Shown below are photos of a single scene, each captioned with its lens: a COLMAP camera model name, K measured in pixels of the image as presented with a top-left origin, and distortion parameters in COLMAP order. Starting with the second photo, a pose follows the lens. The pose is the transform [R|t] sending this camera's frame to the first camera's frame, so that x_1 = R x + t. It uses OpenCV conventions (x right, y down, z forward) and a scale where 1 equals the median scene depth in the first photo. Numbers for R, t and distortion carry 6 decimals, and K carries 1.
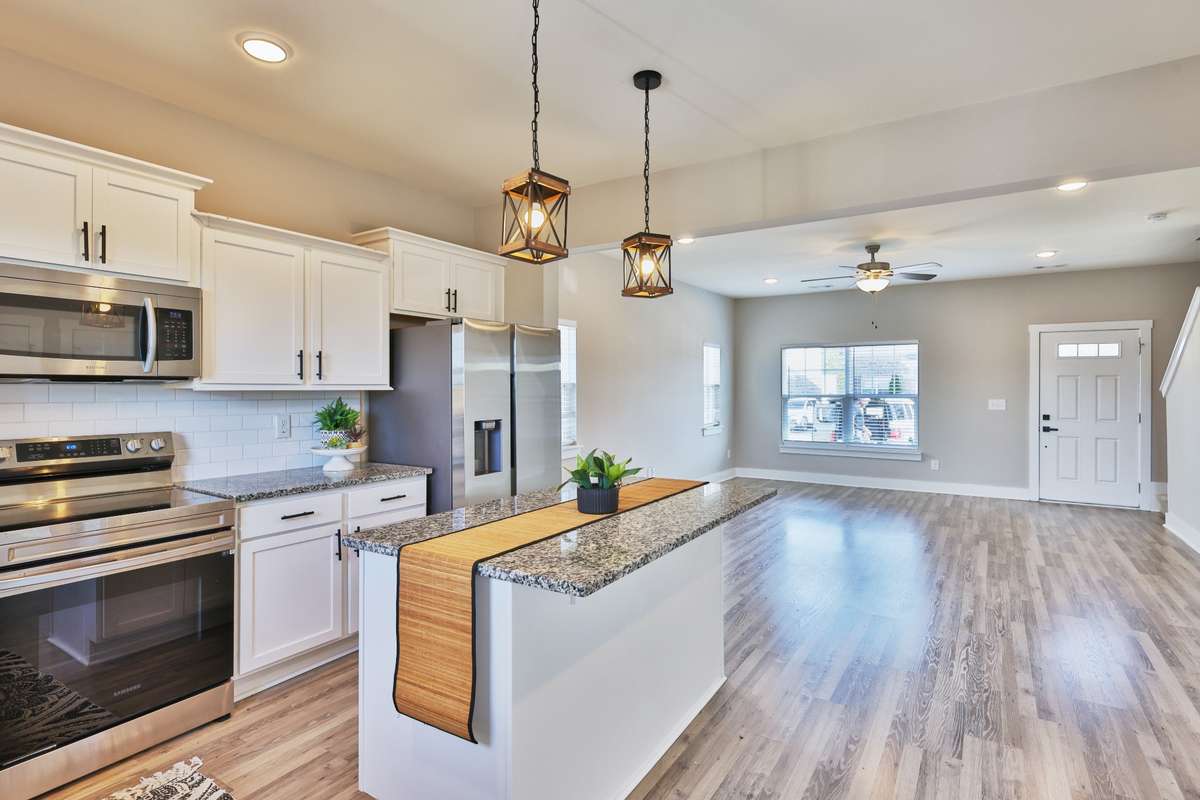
lens RADIAL K [[604.1, 0, 606.3], [0, 604.1, 393.1], [0, 0, 1]] dist [0.000960, -0.000344]
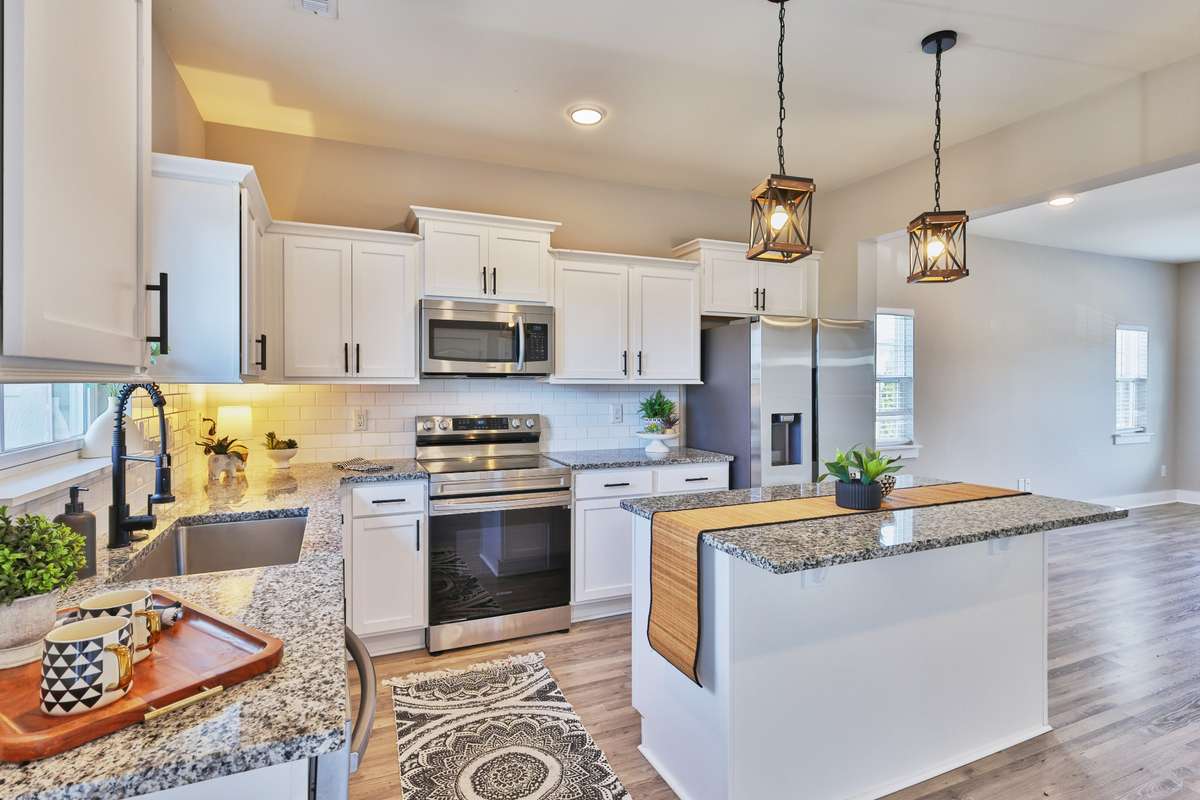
lens RADIAL K [[593.1, 0, 600.0], [0, 593.1, 400.0], [0, 0, 1]] dist [-0.002552, -0.000164]
pose [[0.831540, 0.017169, -0.555199, 0.136467], [-0.005956, 0.999740, 0.021995, 0.002079], [0.555433, -0.014983, 0.831427, -0.026618]]
